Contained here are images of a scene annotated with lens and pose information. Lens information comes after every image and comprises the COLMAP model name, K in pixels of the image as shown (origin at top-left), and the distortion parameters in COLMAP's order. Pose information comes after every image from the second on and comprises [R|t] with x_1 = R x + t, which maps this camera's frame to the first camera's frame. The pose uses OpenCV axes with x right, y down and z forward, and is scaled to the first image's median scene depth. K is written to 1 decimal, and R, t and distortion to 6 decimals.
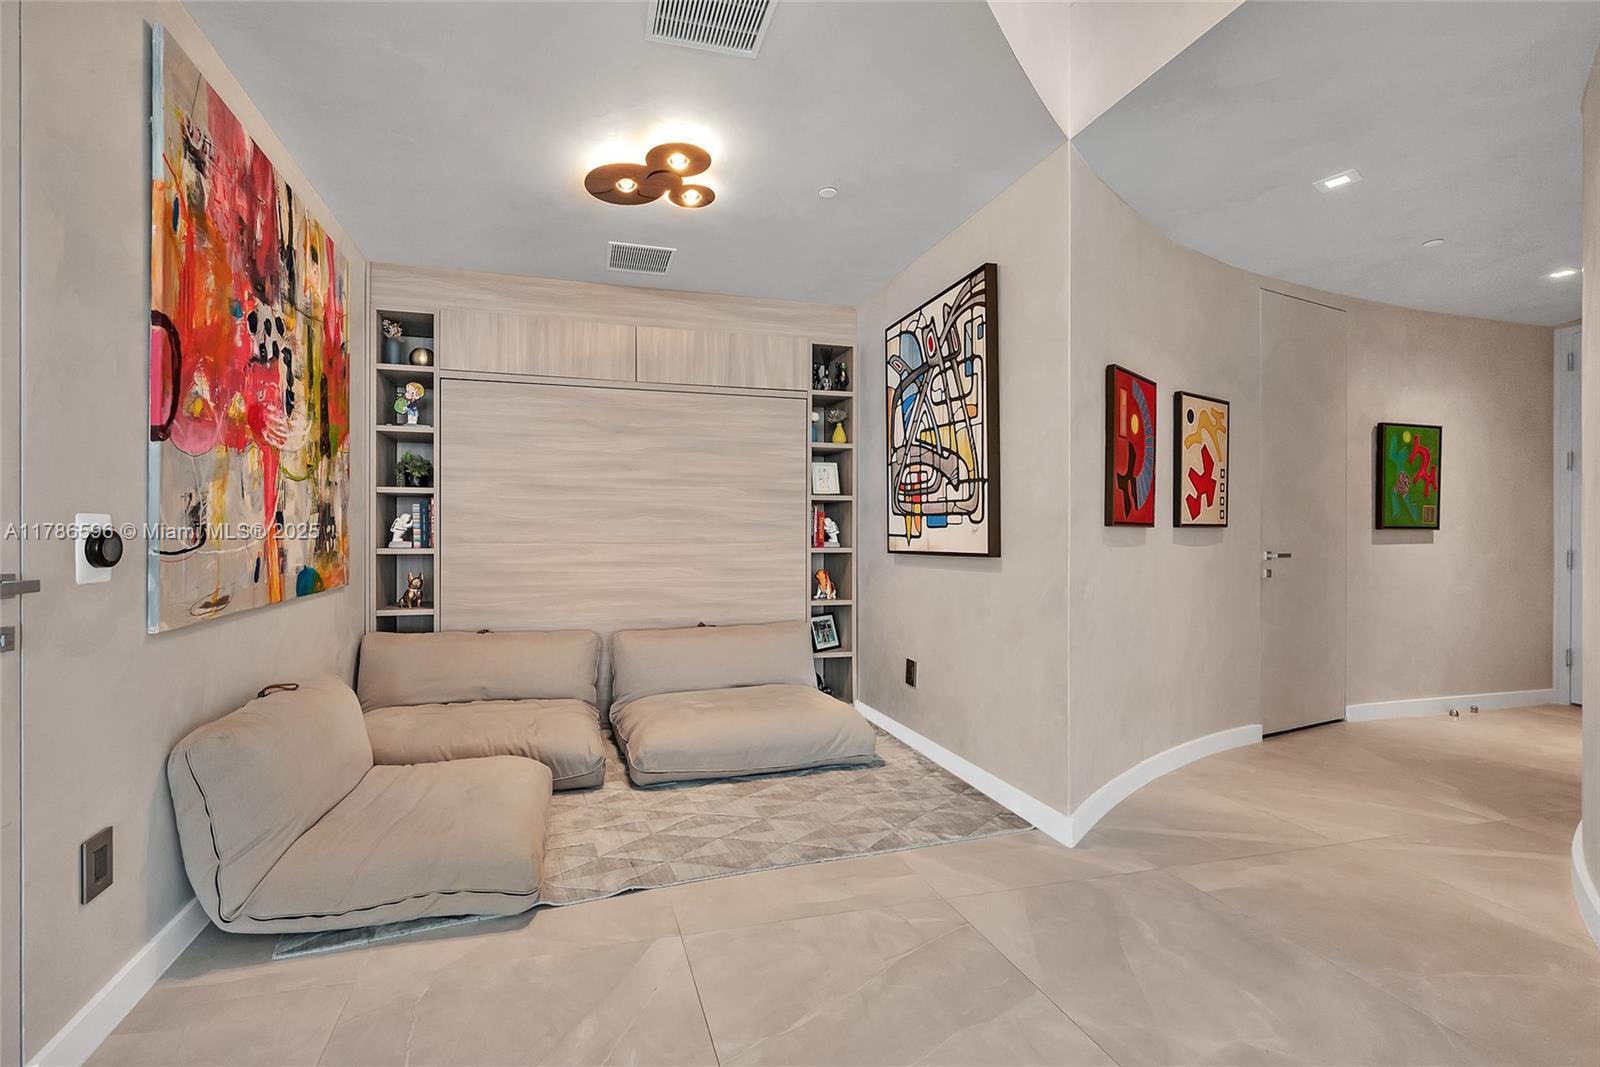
lens RADIAL K [[667.3, 0, 712.4], [0, 667.3, 536.3], [0, 0, 1]] dist [-0.000426, -0.000040]
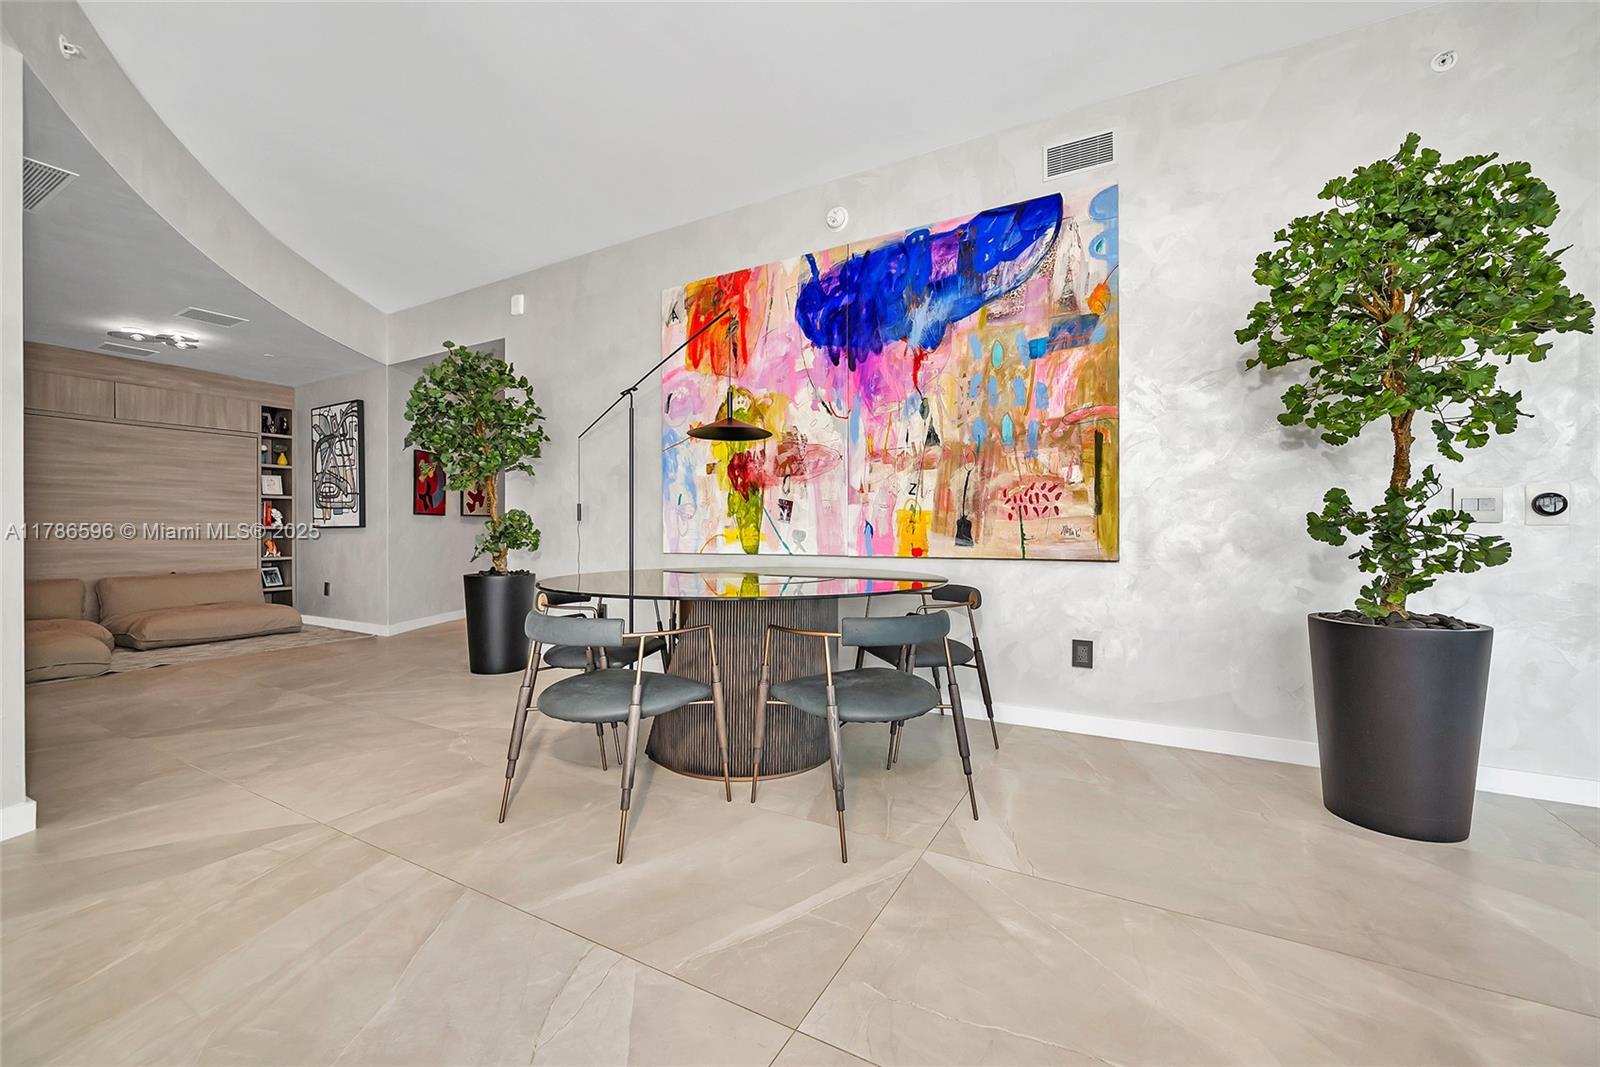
lens RADIAL K [[644.6, 0, 799.4], [0, 644.6, 530.3], [0, 0, 1]] dist [-0.000431, -0.000055]
pose [[0.669879, -0.002752, 0.742465, -0.177503], [0.001895, 0.999996, 0.001997, 0.032216], [-0.742468, 0.000069, 0.669882, -1.301288]]
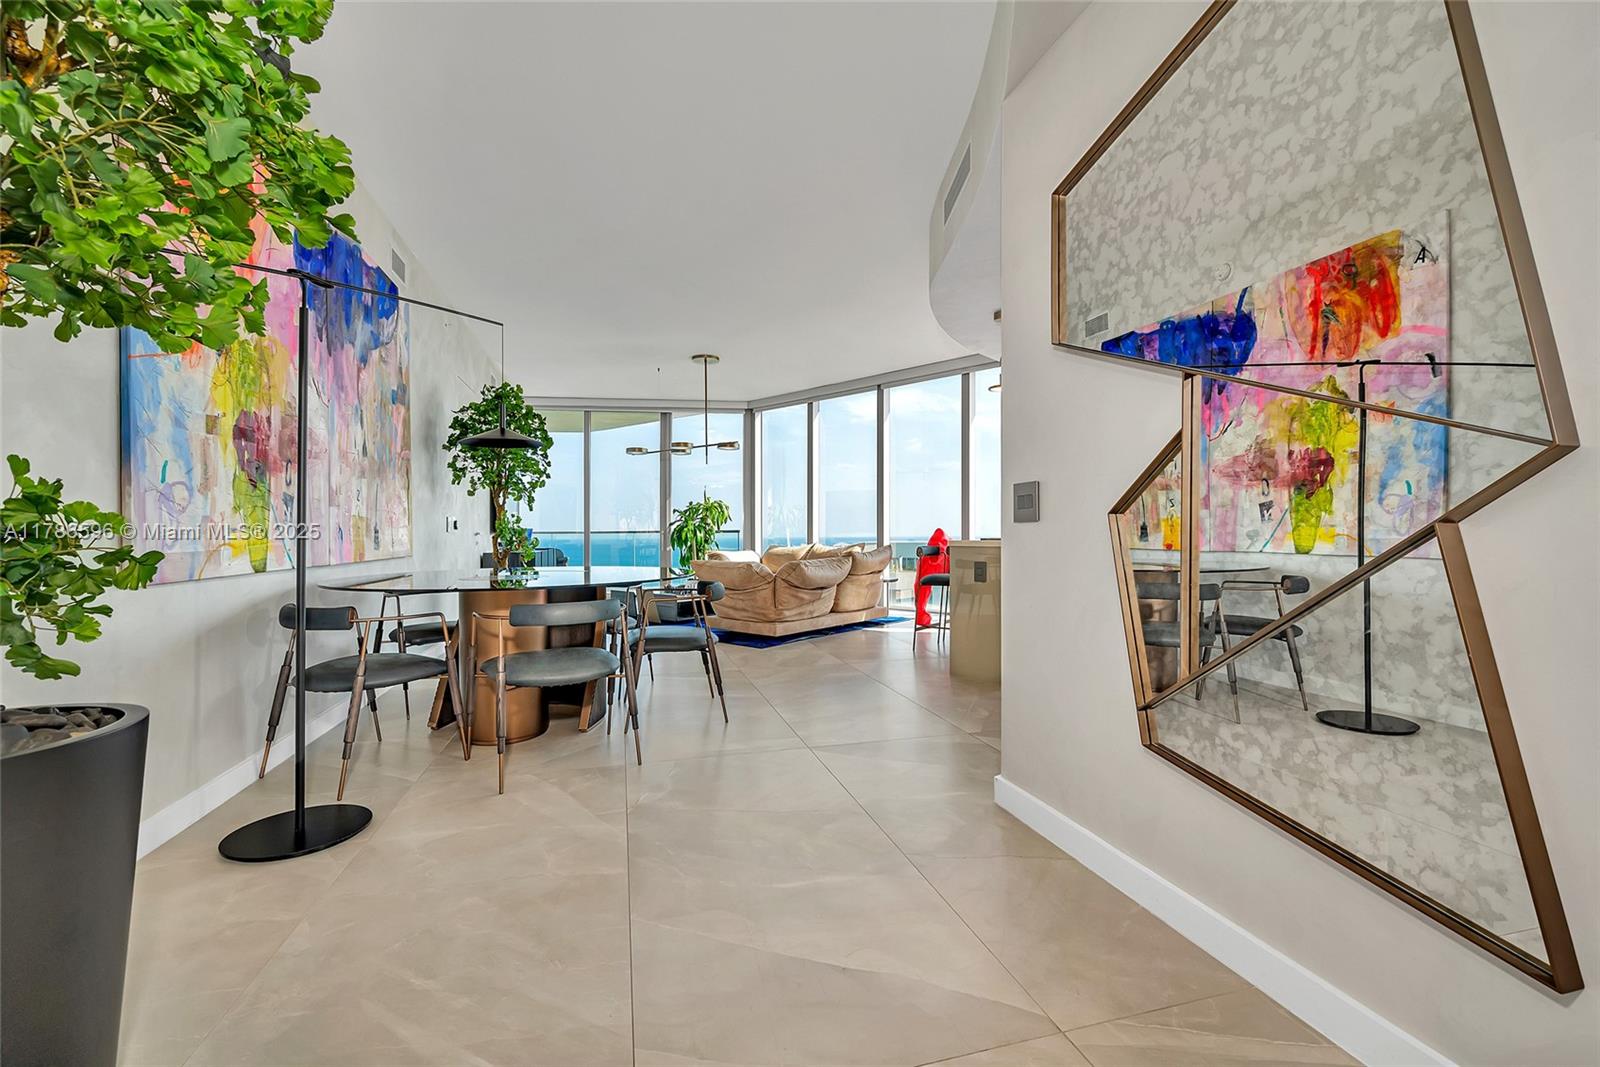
lens RADIAL K [[674.1, 0, 800.6], [0, 674.1, 531.3], [0, 0, 1]] dist [-0.000651, 0.000014]
pose [[-0.999275, 0.003231, -0.037943, 0.021439], [0.003347, 0.999990, -0.003012, 0.033926], [0.037933, -0.003137, -0.999275, 0.332482]]
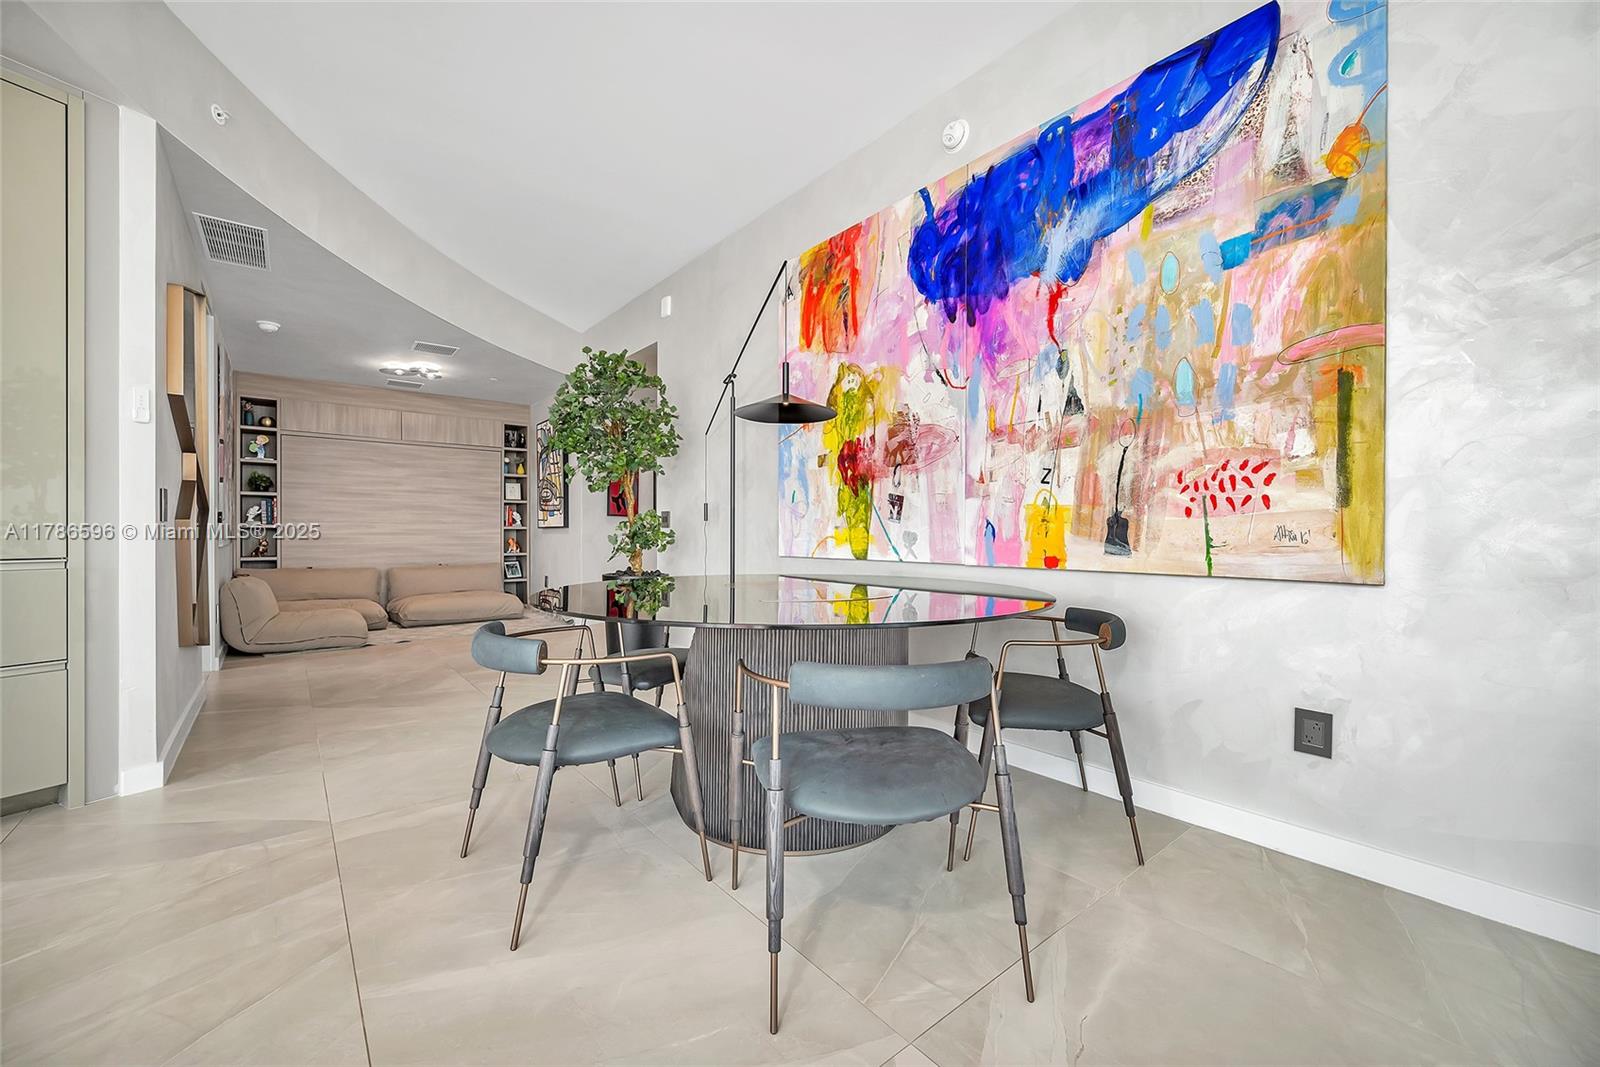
lens RADIAL K [[638.7, 0, 795.1], [0, 638.7, 533.1], [0, 0, 1]] dist [-0.002755, -0.000048]
pose [[0.897734, -0.000402, 0.440538, 0.104967], [-0.001478, 0.999991, 0.003923, 0.033182], [-0.440536, -0.004173, 0.897725, -1.288617]]
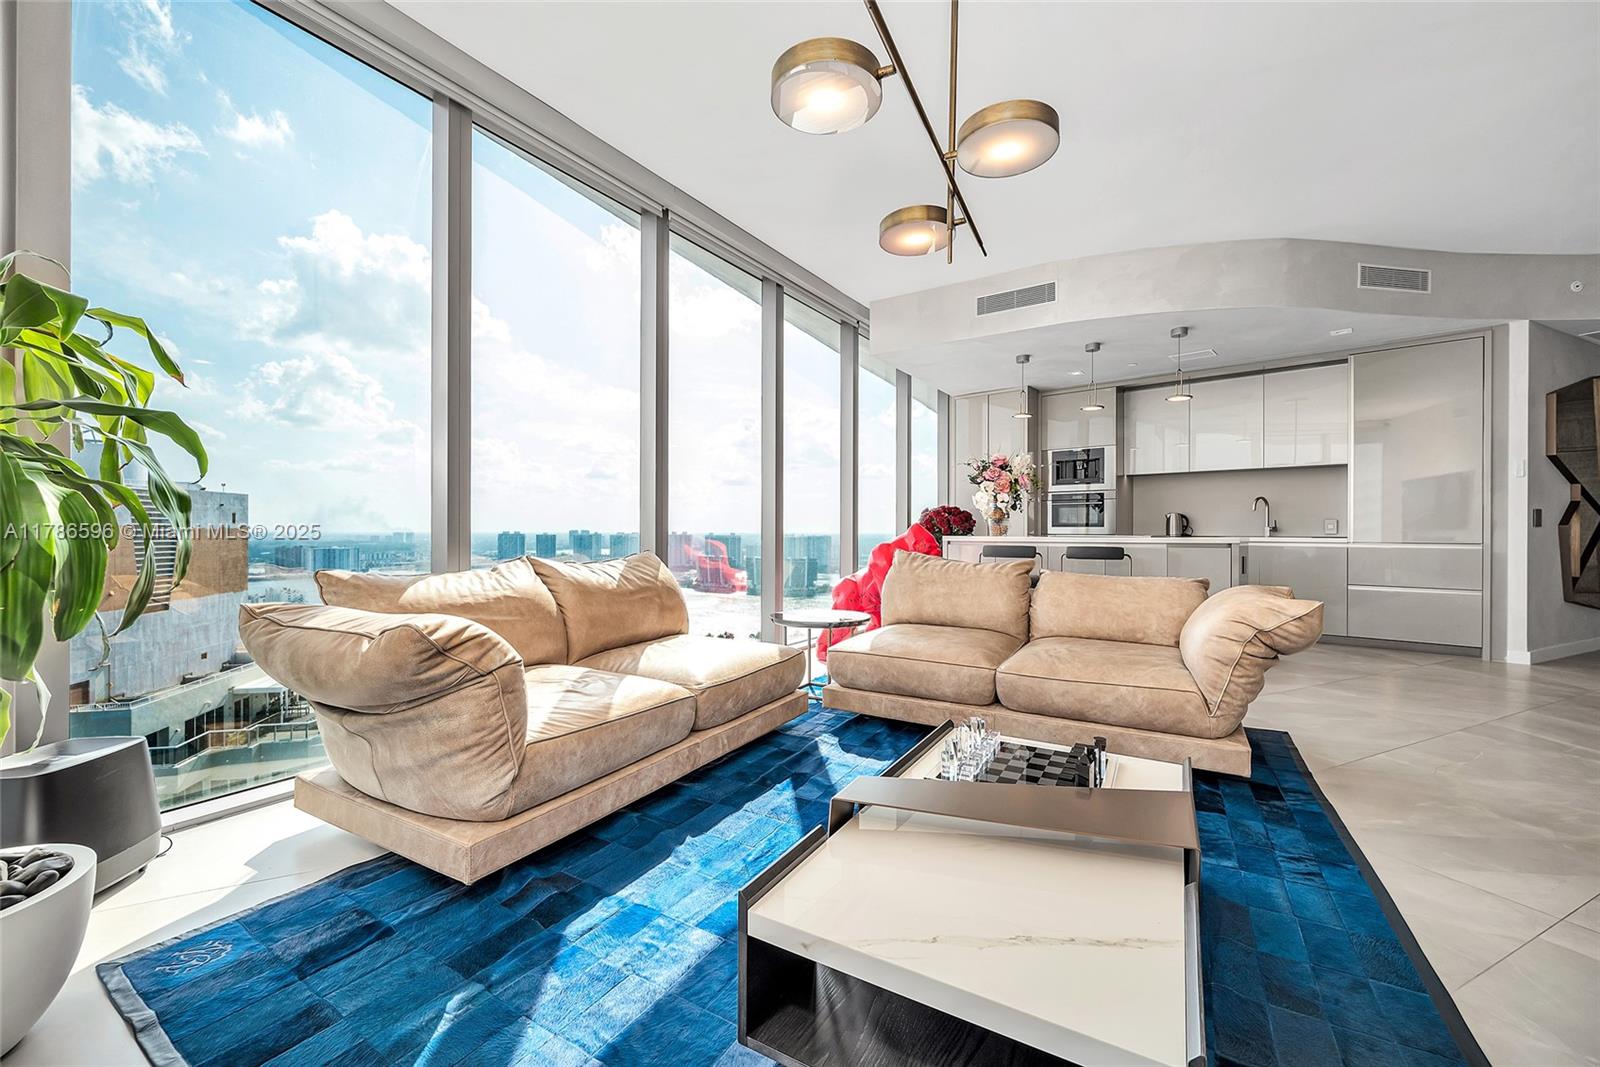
lens RADIAL K [[641.0, 0, 803.9], [0, 641.0, 530.5], [0, 0, 1]] dist [-0.001617, -0.000052]
pose [[0.225684, -0.000698, -0.974200, 0.761613], [-0.002305, 0.999997, -0.001250, 0.037903], [0.974198, 0.002528, 0.225681, -2.155861]]
